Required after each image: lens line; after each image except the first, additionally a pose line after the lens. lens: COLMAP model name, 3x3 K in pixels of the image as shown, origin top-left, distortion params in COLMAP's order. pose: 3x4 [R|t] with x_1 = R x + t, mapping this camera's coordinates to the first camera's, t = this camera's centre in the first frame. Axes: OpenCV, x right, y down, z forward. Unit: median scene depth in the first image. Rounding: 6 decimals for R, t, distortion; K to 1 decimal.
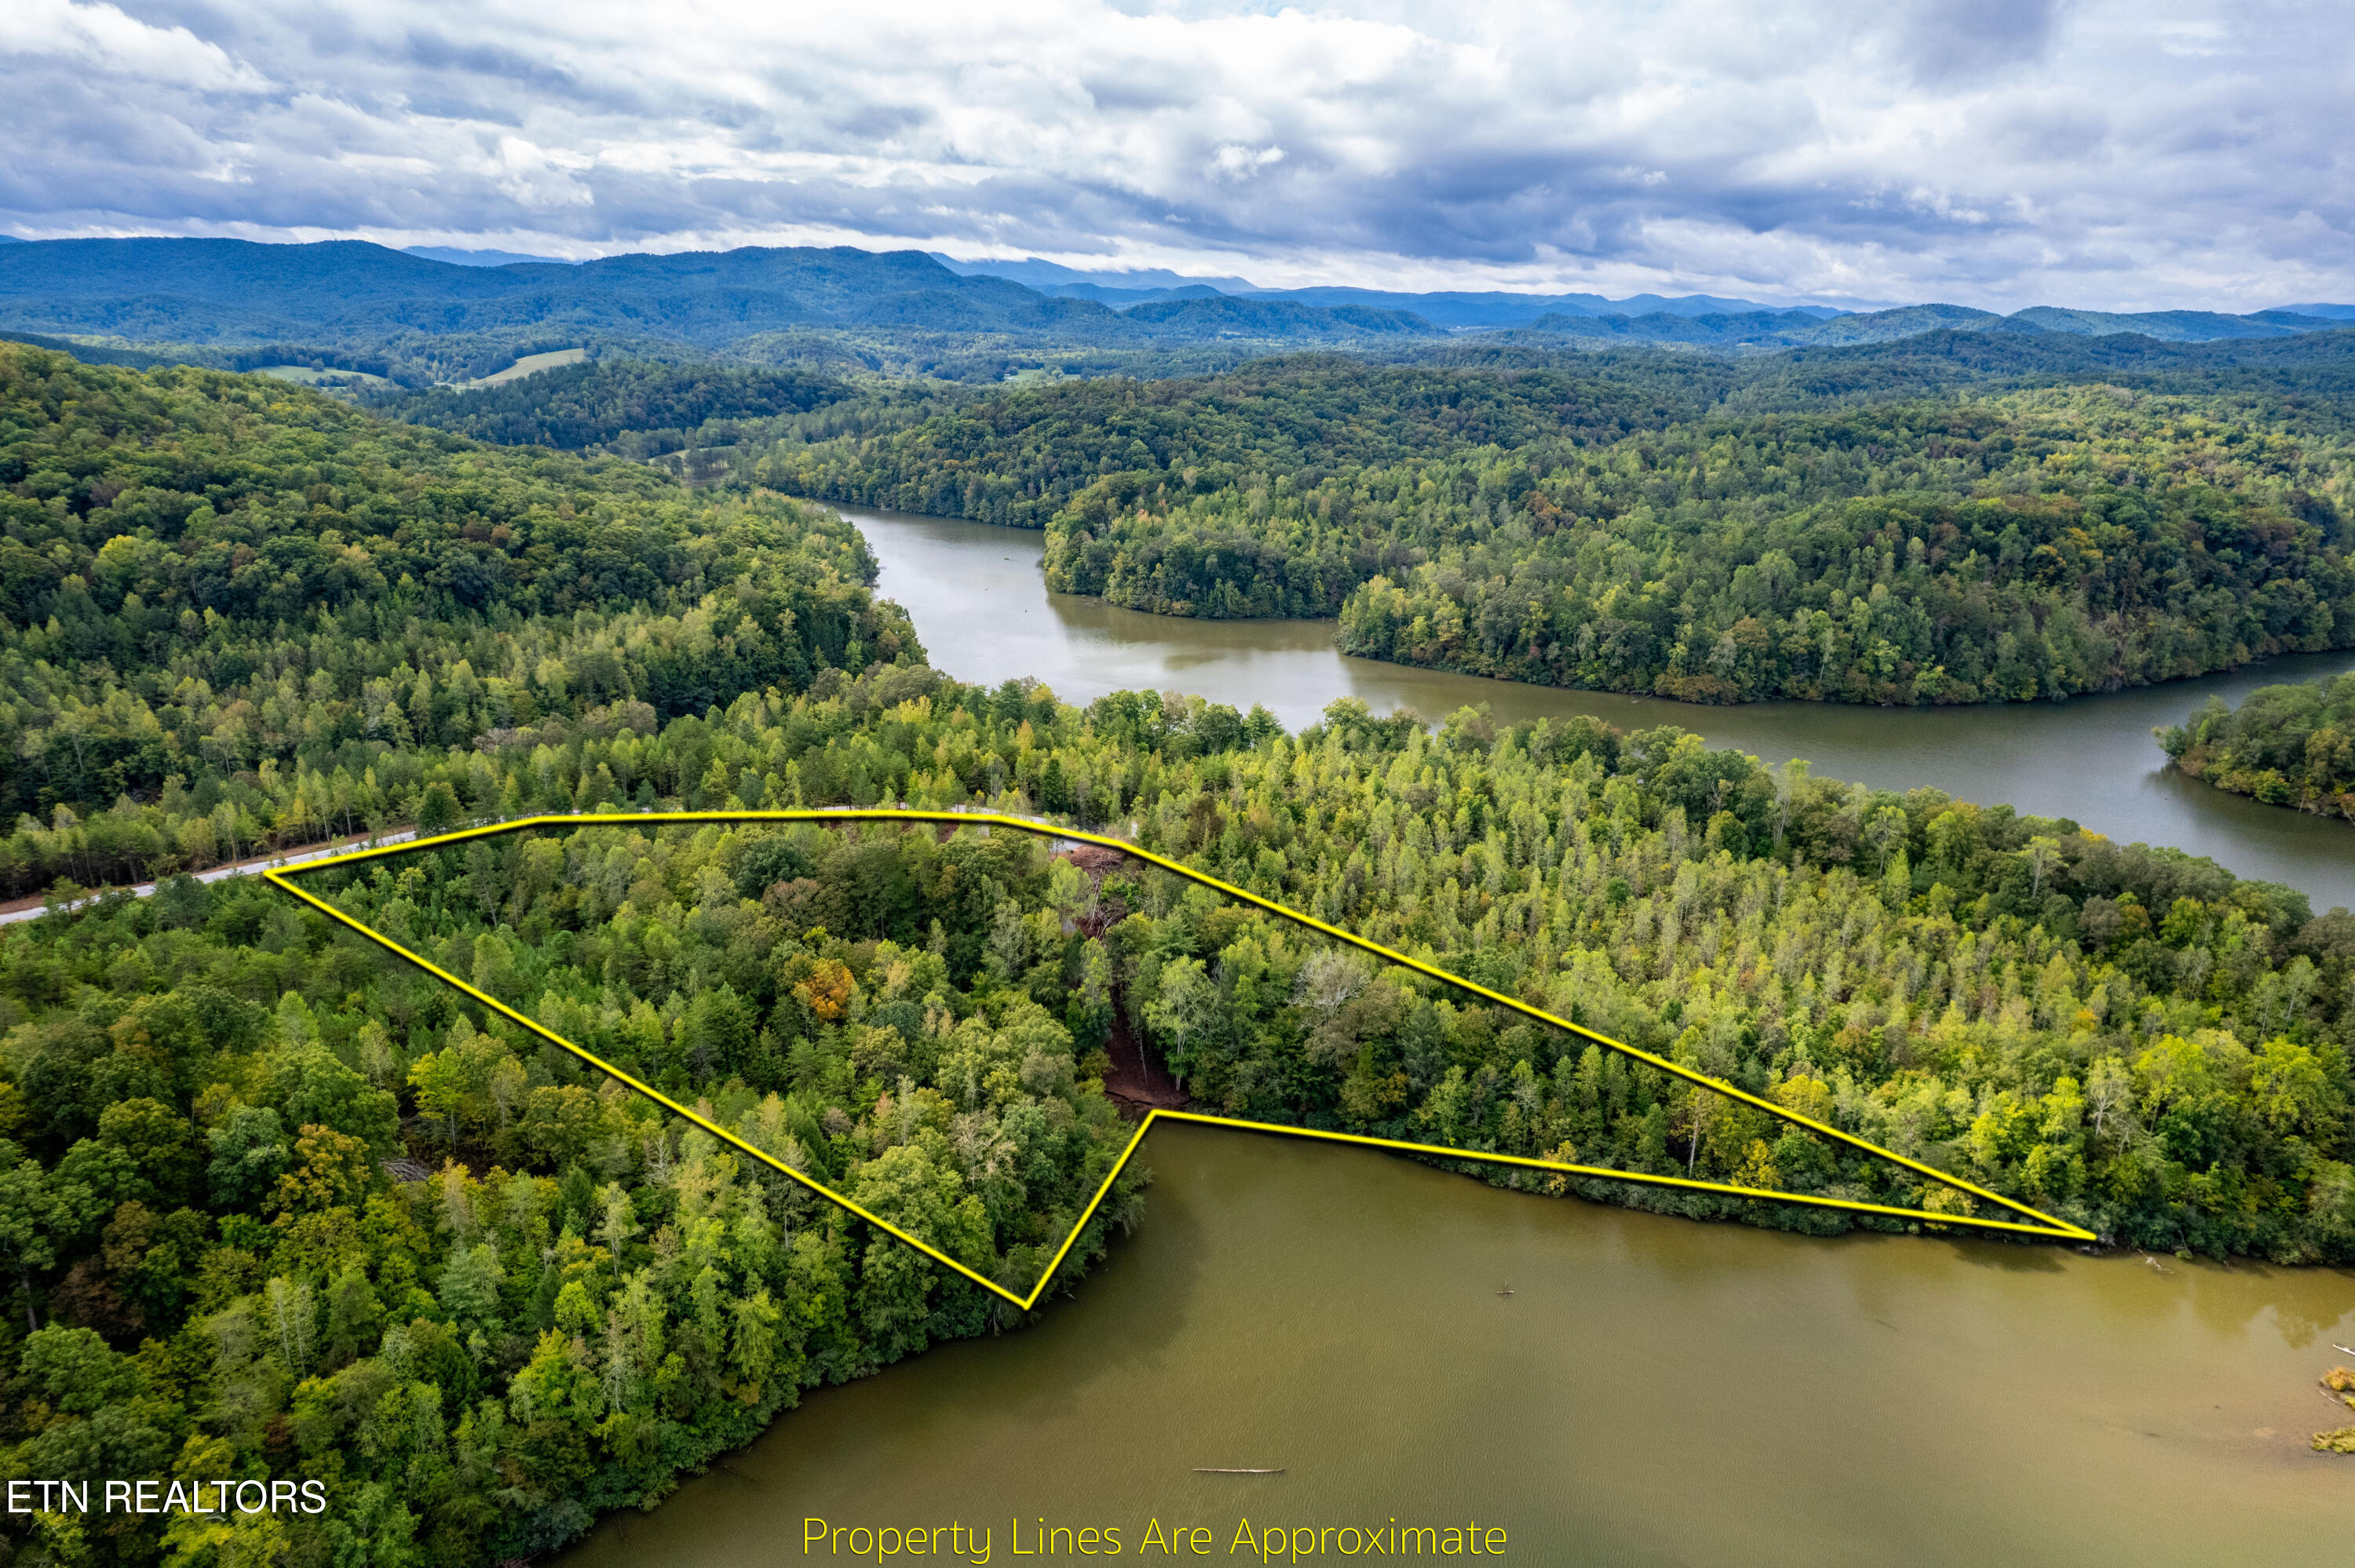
lens RADIAL K [[1510.0, 0, 1171.9], [0, 1510.0, 785.6], [0, 0, 1]] dist [-0.069329, 0.057765]
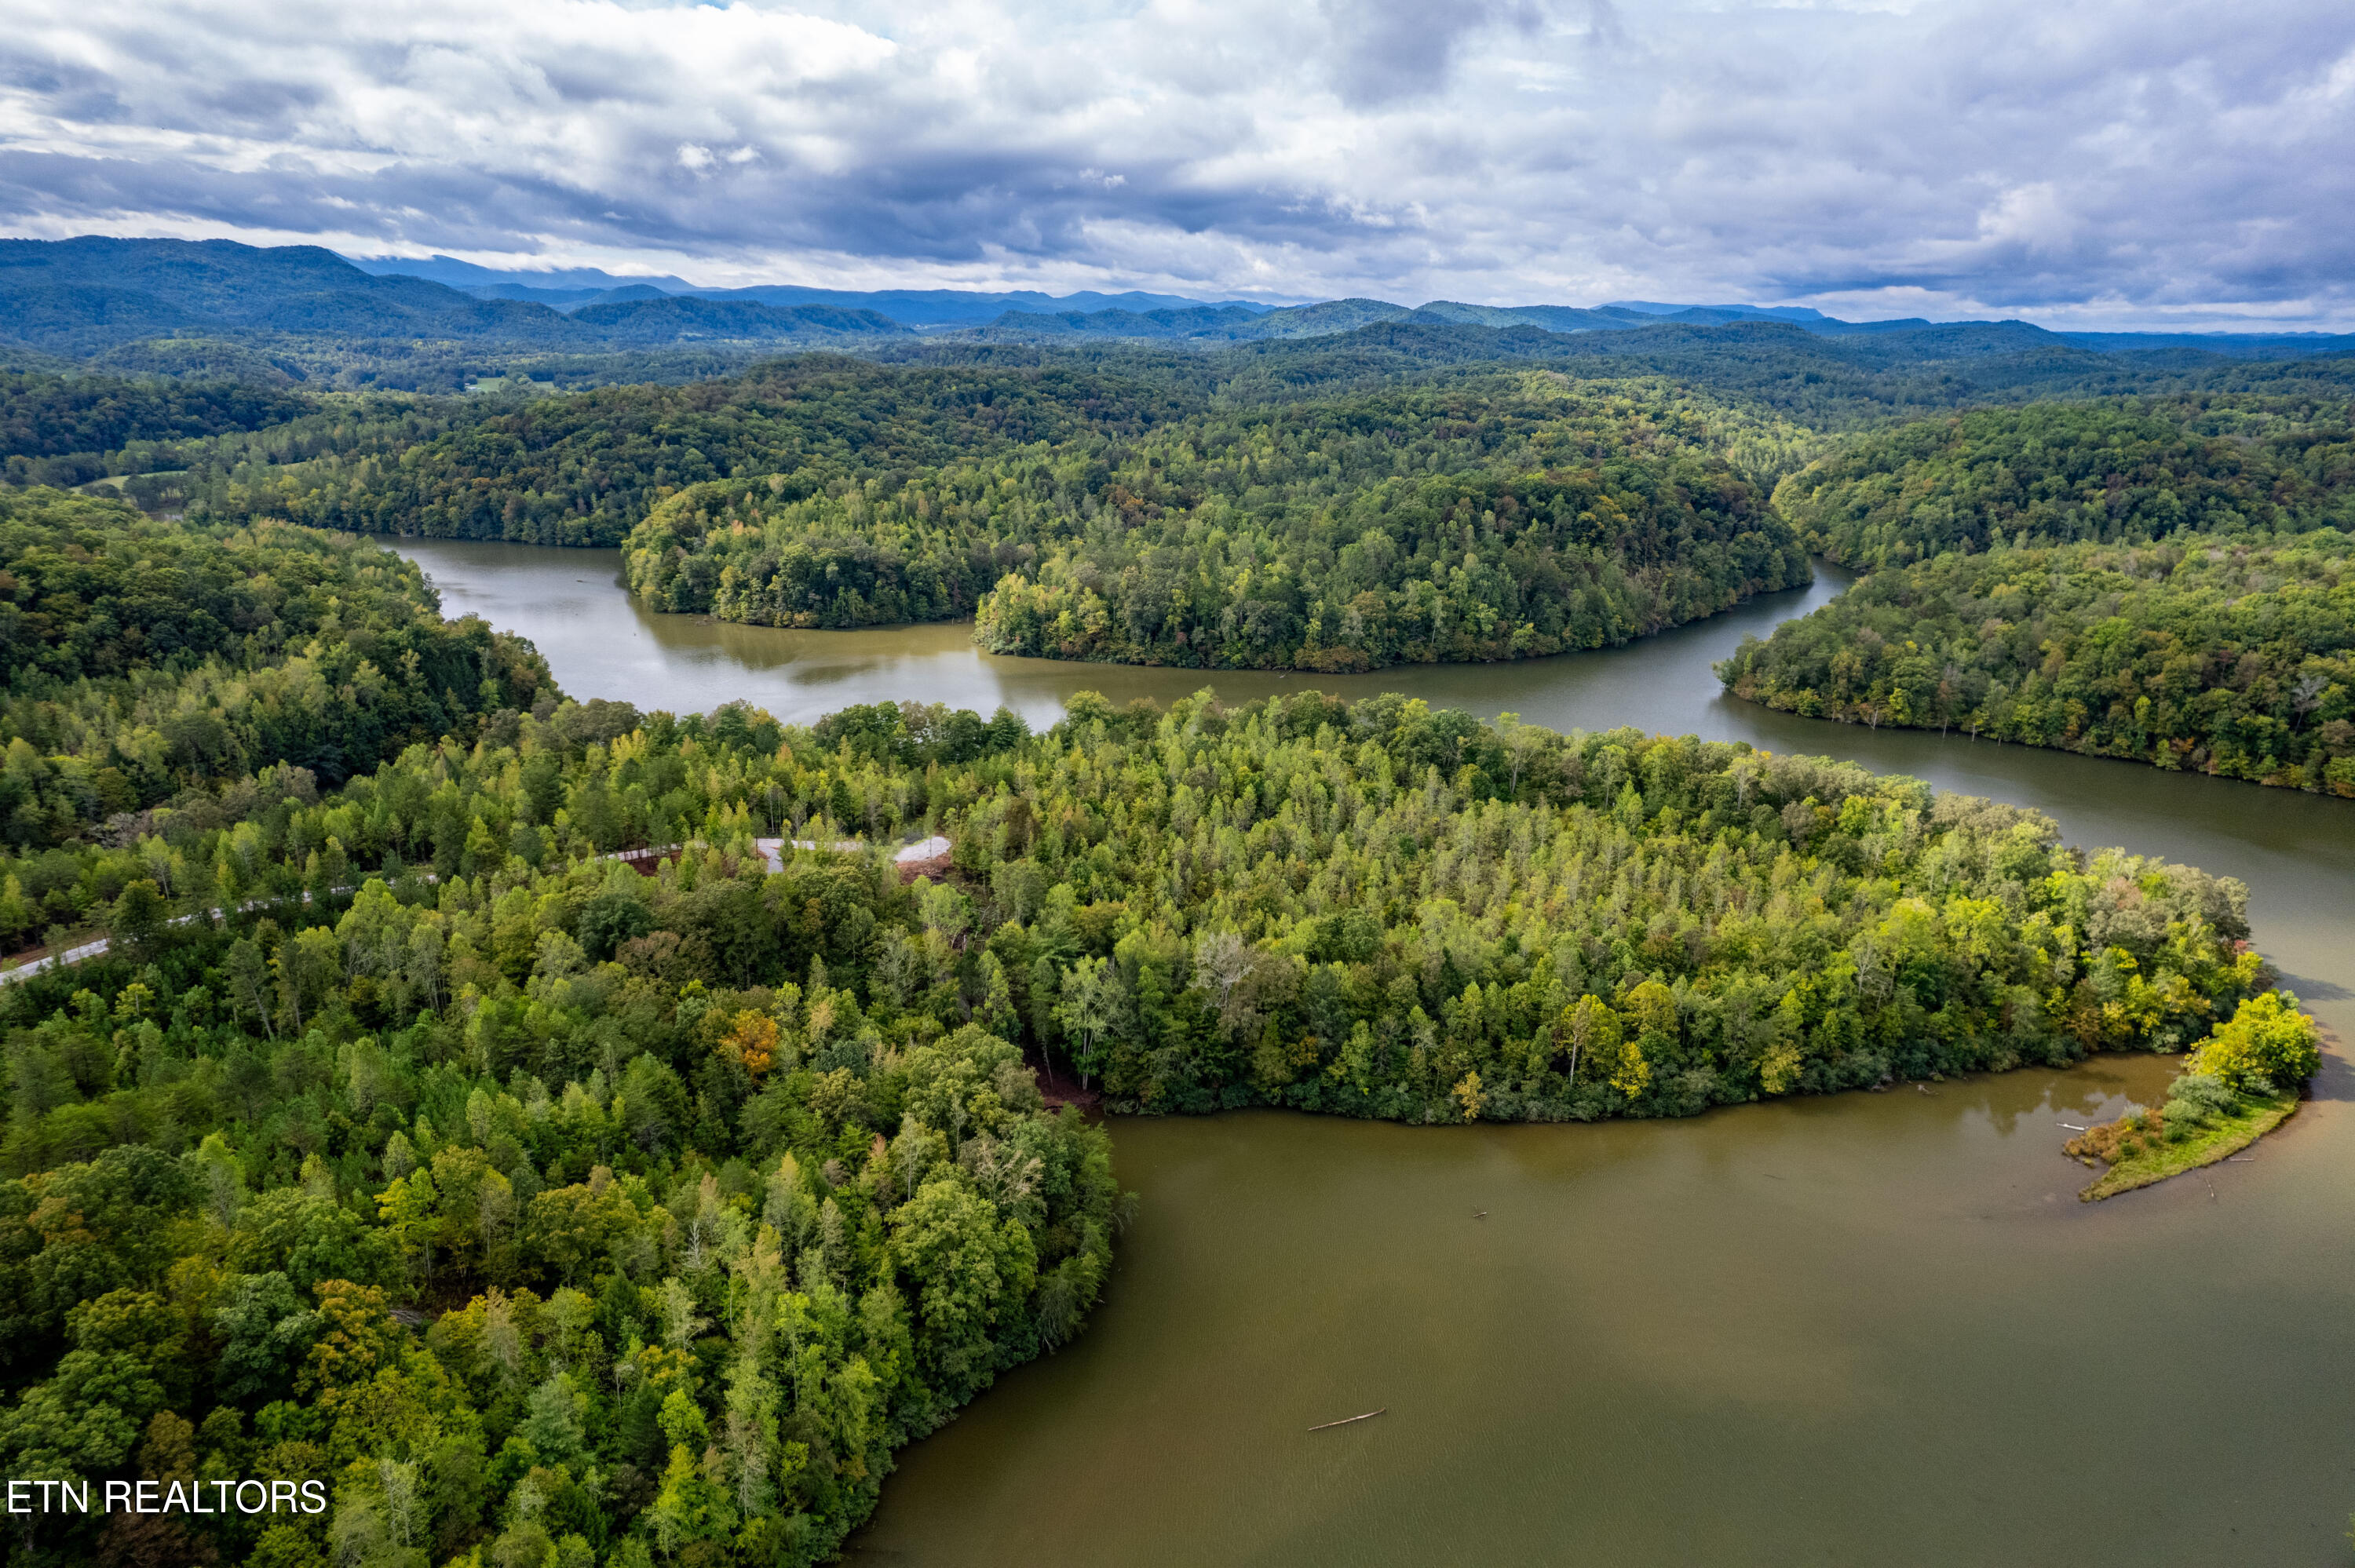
lens RADIAL K [[1510.0, 0, 1171.9], [0, 1510.0, 785.6], [0, 0, 1]] dist [-0.069329, 0.057765]
pose [[0.939158, -0.102806, 0.327741, -0.116955], [0.102453, 0.994568, 0.018394, -0.005946], [-0.327851, 0.016303, 0.944589, 0.011853]]
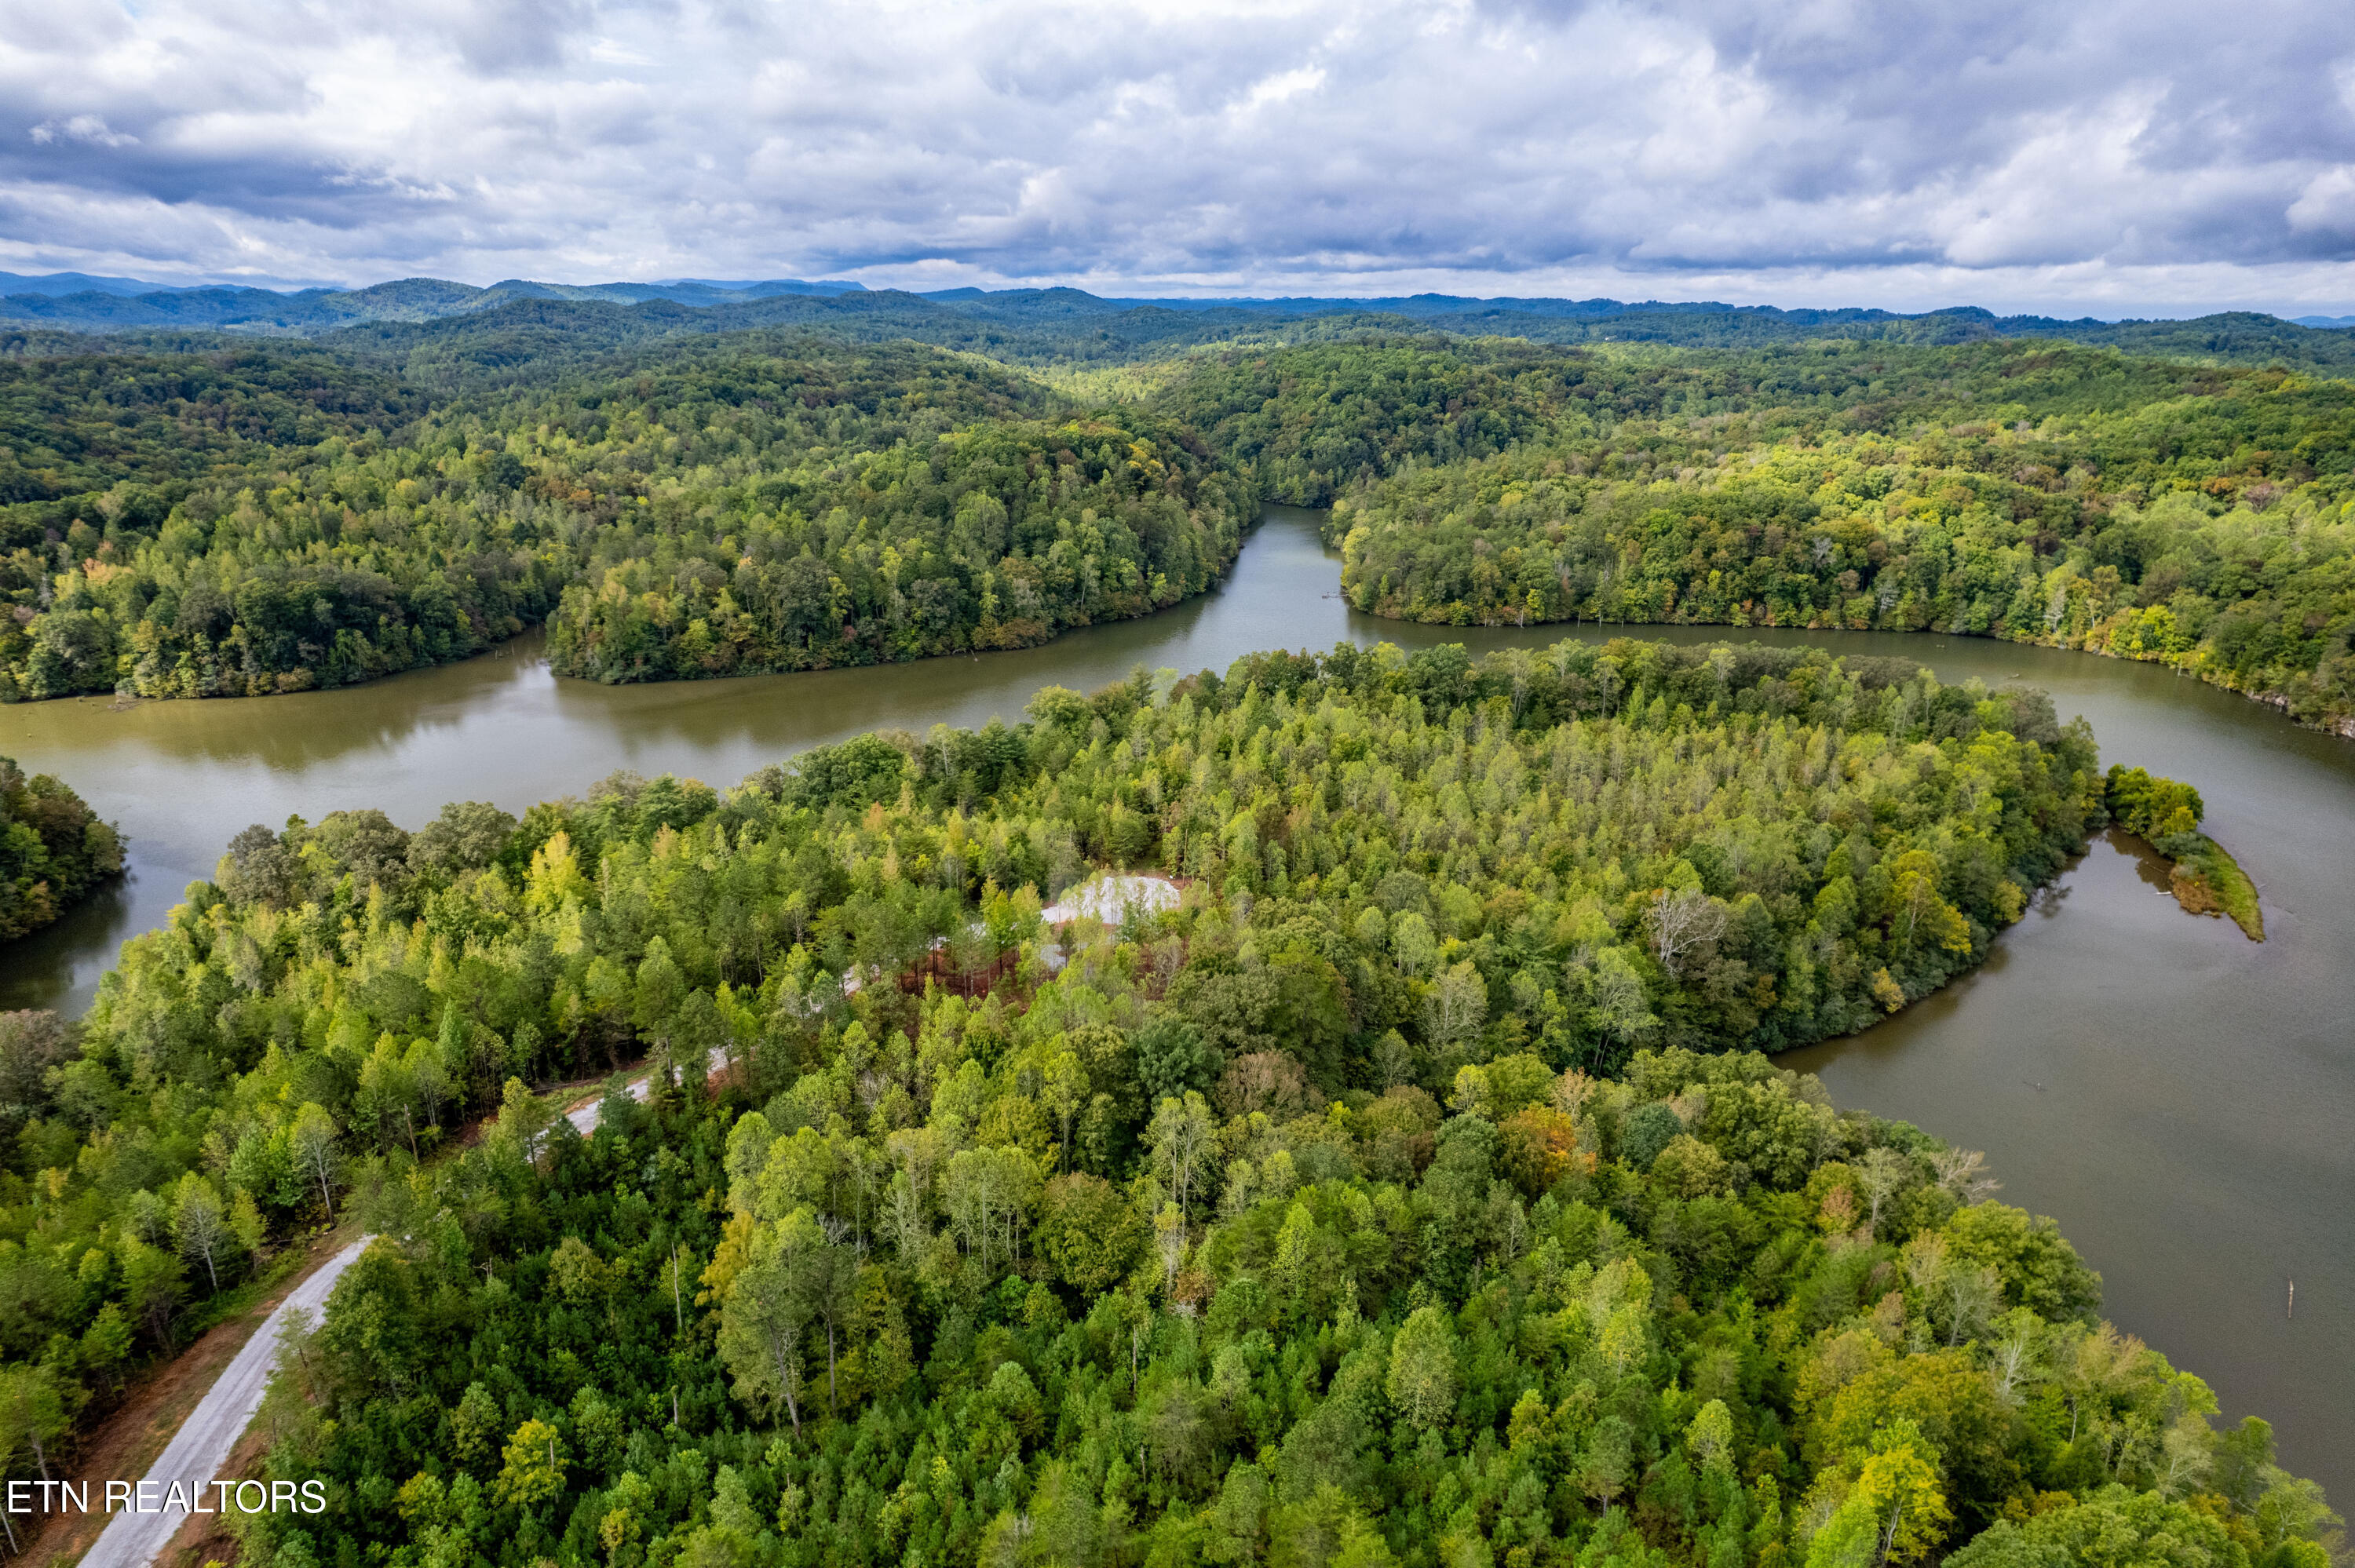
lens RADIAL K [[1510.0, 0, 1171.9], [0, 1510.0, 785.6], [0, 0, 1]] dist [-0.069329, 0.057765]
pose [[0.582494, -0.258319, 0.770696, -0.355953], [0.248236, 0.959394, 0.133948, -0.071757], [-0.774002, 0.113291, 0.622966, 0.294026]]
